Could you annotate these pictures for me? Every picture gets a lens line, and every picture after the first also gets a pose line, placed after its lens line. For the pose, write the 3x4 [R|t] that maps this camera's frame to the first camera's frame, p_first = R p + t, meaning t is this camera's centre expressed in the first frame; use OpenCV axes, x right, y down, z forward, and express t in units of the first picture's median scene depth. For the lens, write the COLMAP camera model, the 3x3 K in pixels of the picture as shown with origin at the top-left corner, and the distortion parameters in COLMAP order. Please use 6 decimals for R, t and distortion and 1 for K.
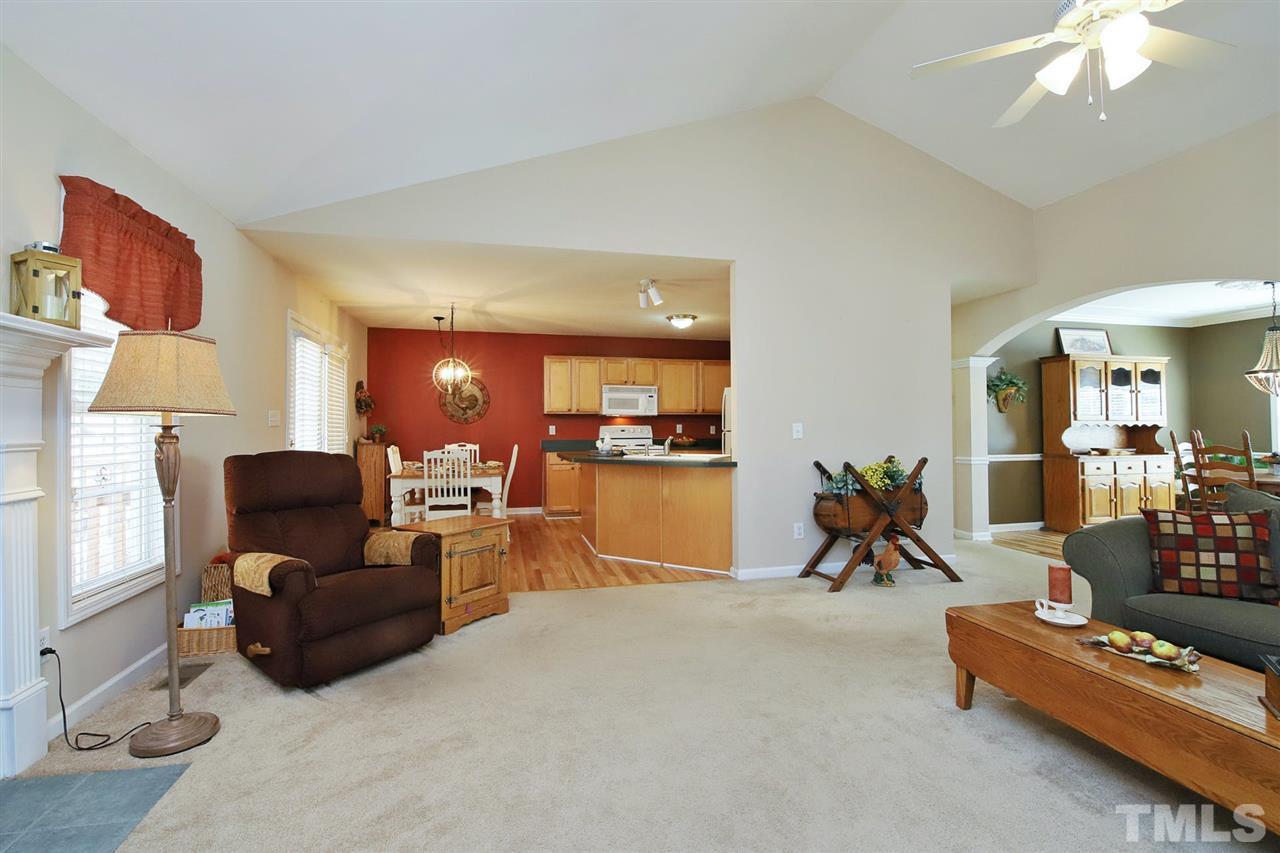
lens RADIAL K [[593.4, 0, 633.5], [0, 593.4, 425.9], [0, 0, 1]] dist [-0.002301, -0.000583]
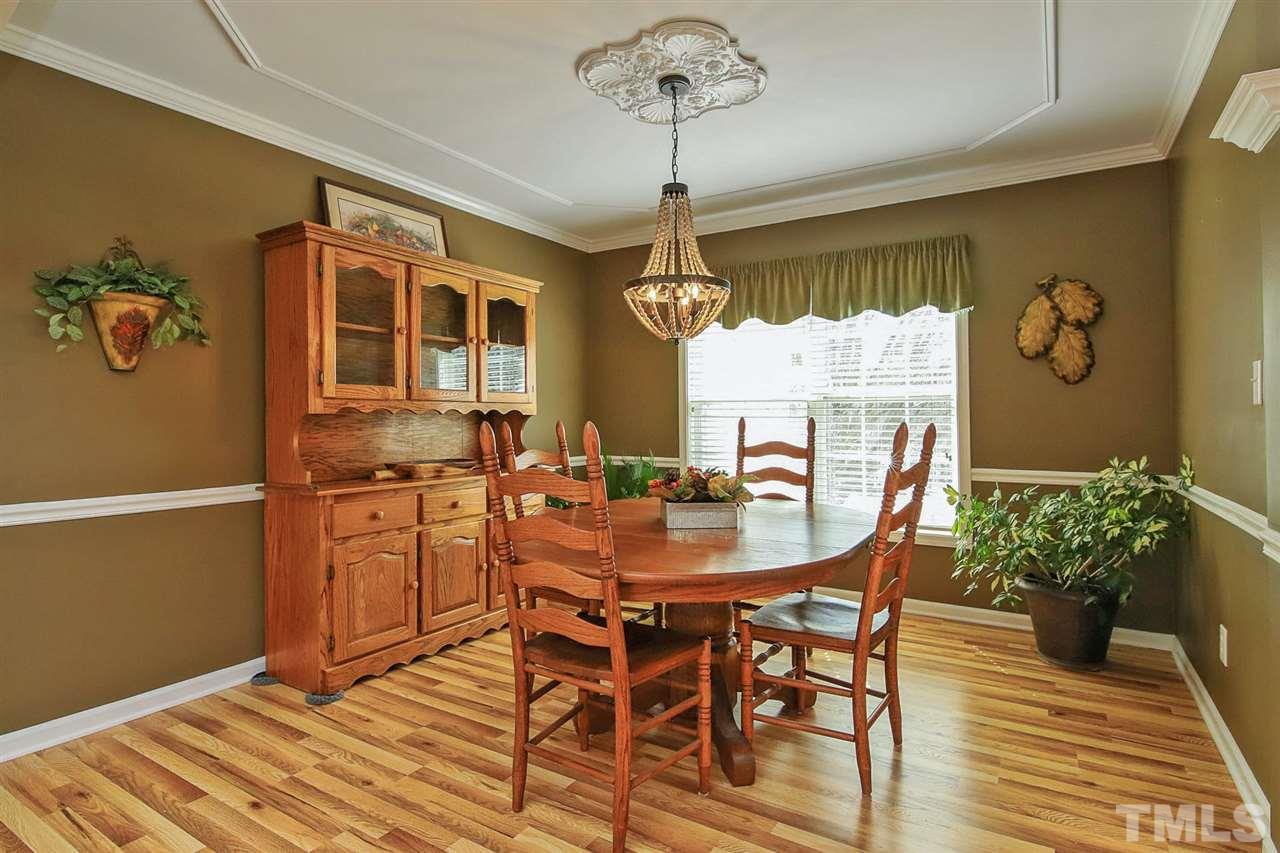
lens RADIAL K [[660.9, 0, 640.0], [0, 660.9, 426.5], [0, 0, 1]] dist [-0.003220, 0.000119]
pose [[0.736795, -0.002690, 0.676111, 0.580464], [-0.003802, 0.999960, 0.008122, 0.005985], [-0.676105, -0.008555, 0.736755, 0.515928]]
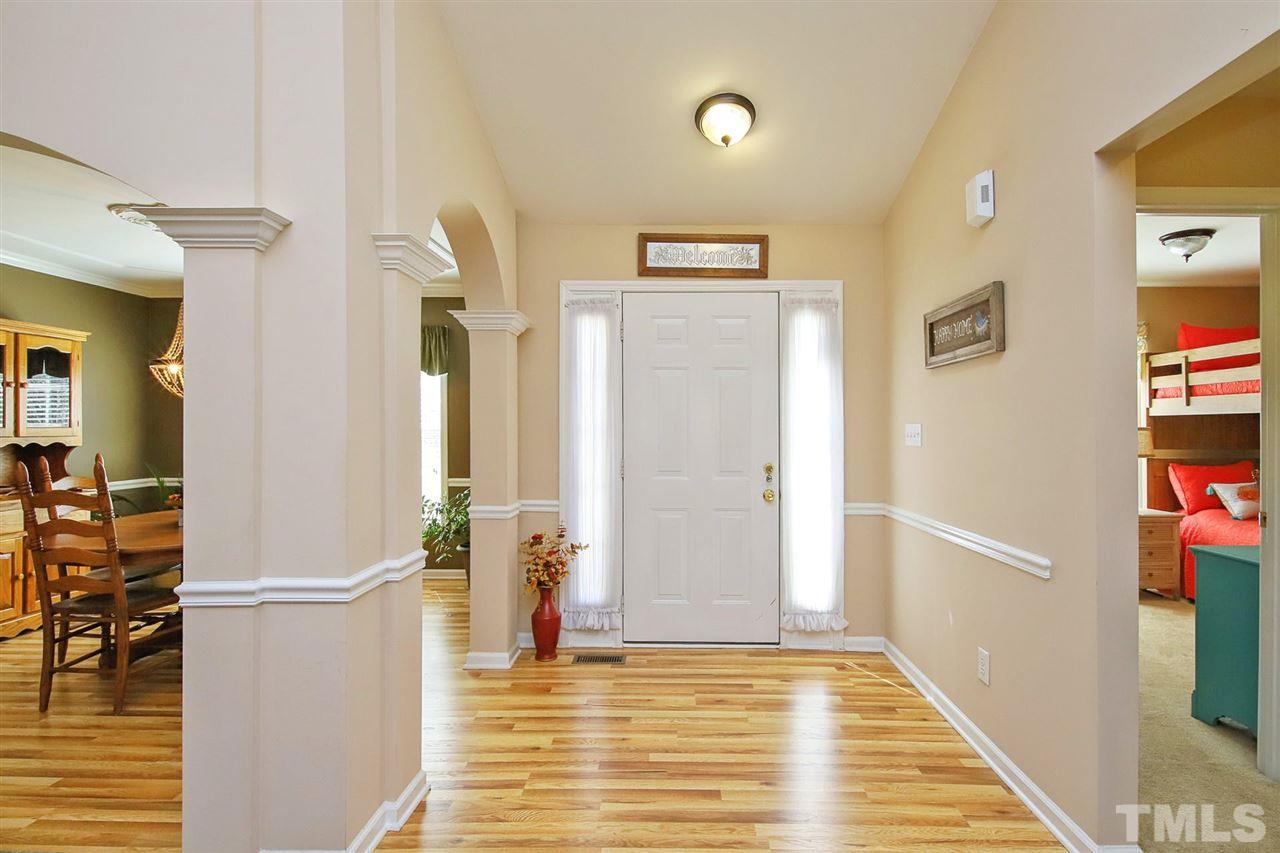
lens RADIAL K [[672.6, 0, 638.4], [0, 672.6, 423.9], [0, 0, 1]] dist [0.058078, -0.031256]
pose [[0.330665, 0.013516, 0.943652, 0.424346], [-0.003365, 0.999908, -0.013143, -0.014246], [-0.943742, 0.001170, 0.330680, 0.227879]]
